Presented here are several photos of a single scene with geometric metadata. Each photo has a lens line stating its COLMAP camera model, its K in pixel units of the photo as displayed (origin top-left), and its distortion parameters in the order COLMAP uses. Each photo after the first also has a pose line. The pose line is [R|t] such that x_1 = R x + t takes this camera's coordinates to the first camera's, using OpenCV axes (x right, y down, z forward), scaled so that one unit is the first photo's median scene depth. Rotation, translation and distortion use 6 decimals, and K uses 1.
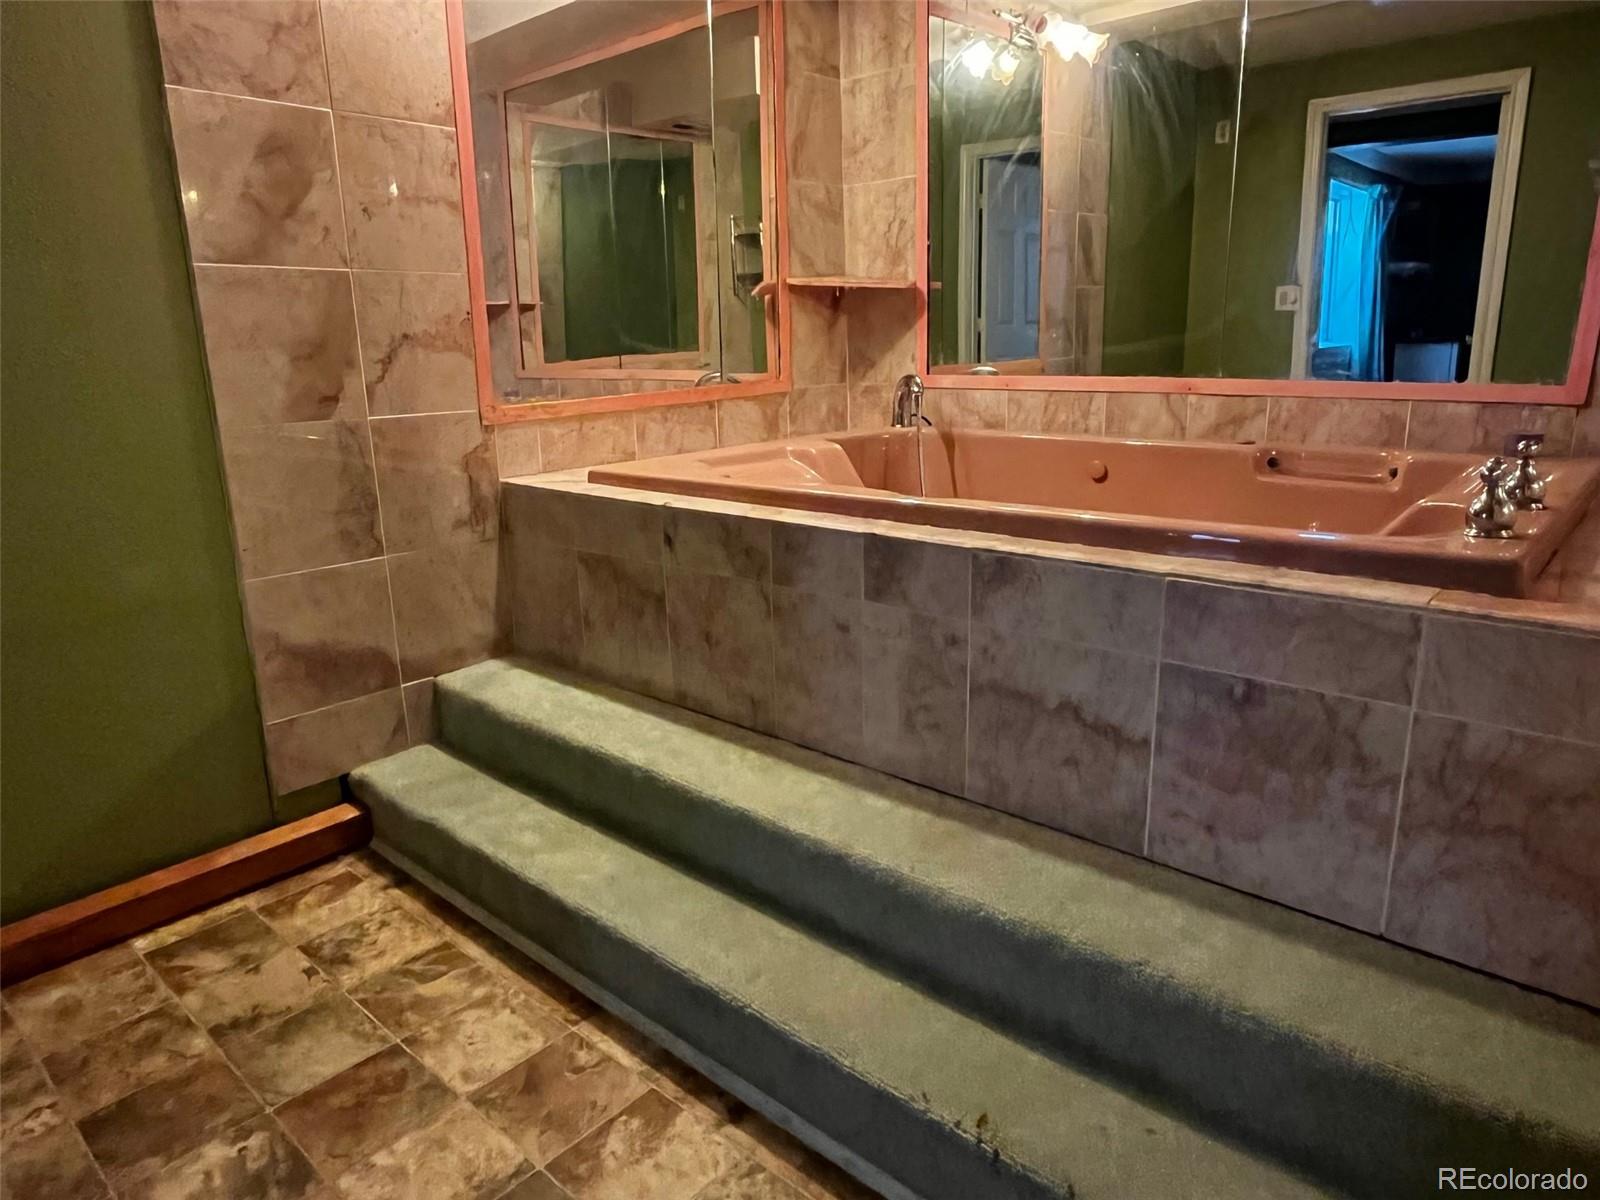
lens RADIAL K [[986.4, 0, 800.0], [0, 986.4, 600.0], [0, 0, 1]] dist [0.018885, -0.023348]
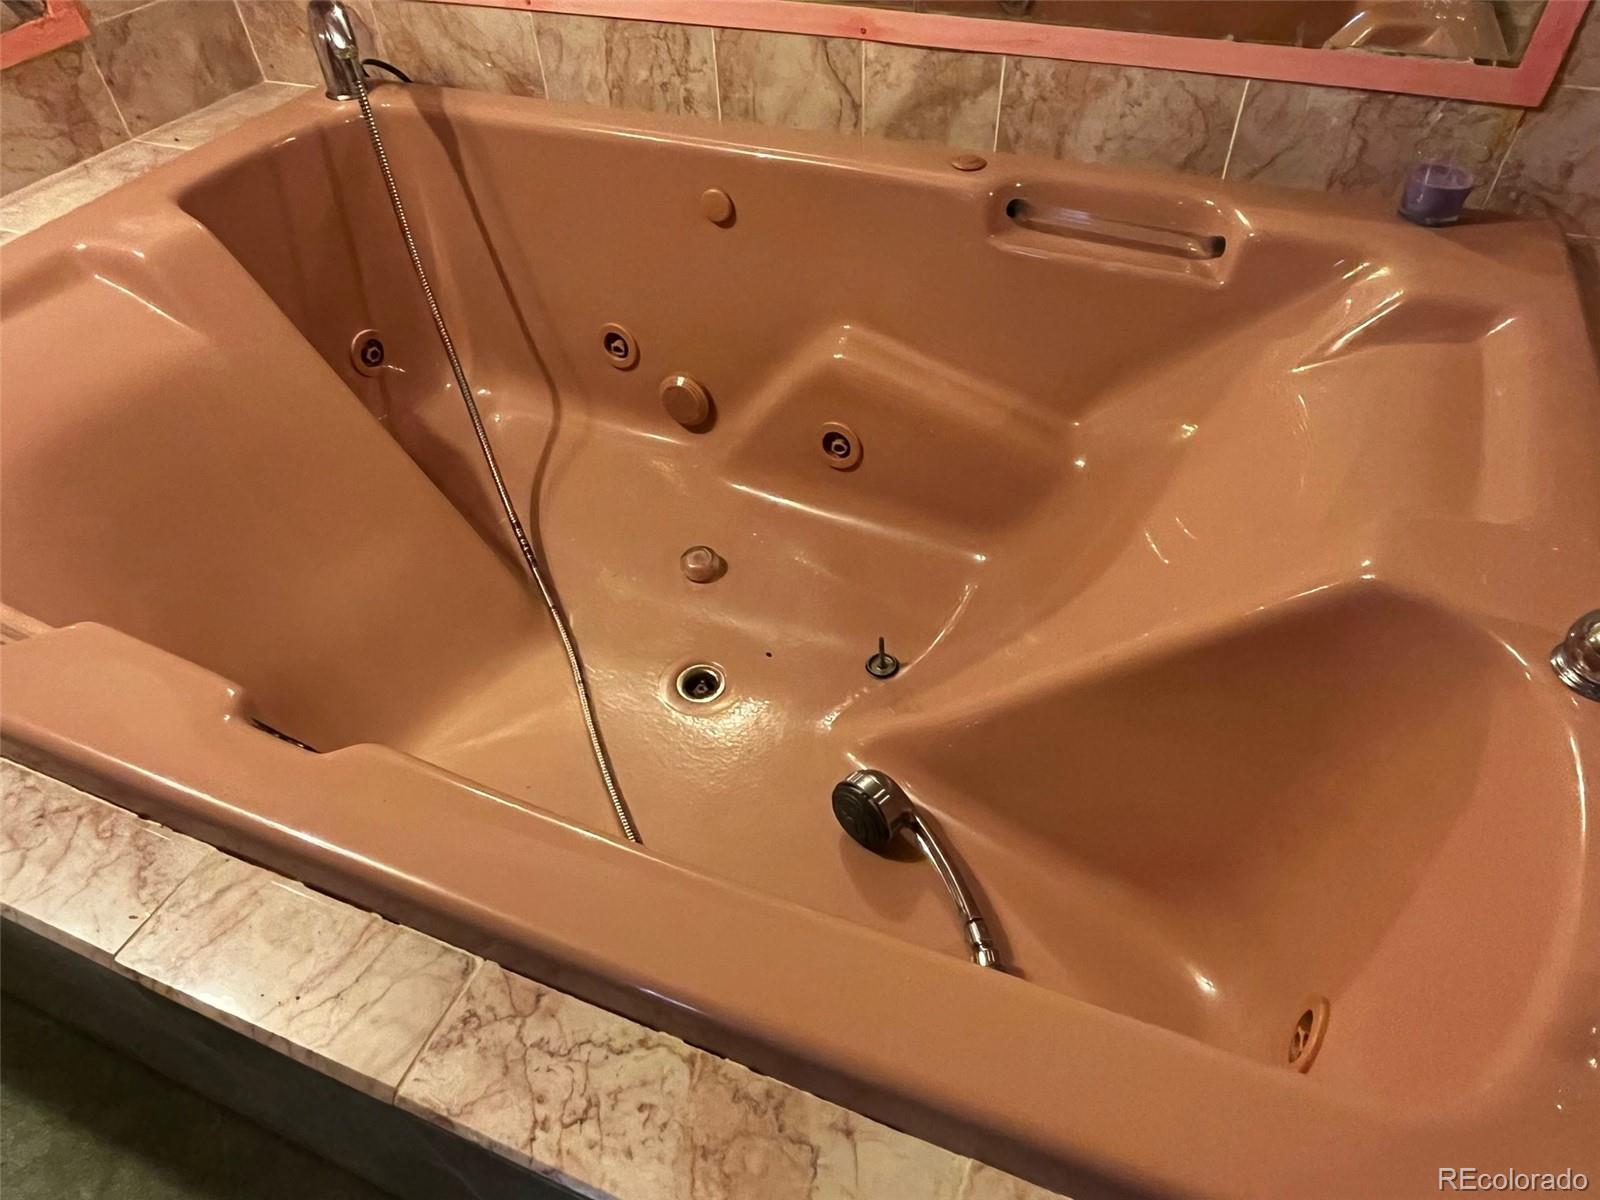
lens RADIAL K [[986.4, 0, 800.0], [0, 986.4, 600.0], [0, 0, 1]] dist [0.018885, -0.023348]
pose [[0.938383, -0.253373, 0.235032, 0.159275], [0.102240, 0.853158, 0.511535, -0.223272], [-0.330129, -0.455986, 0.826493, 0.430806]]
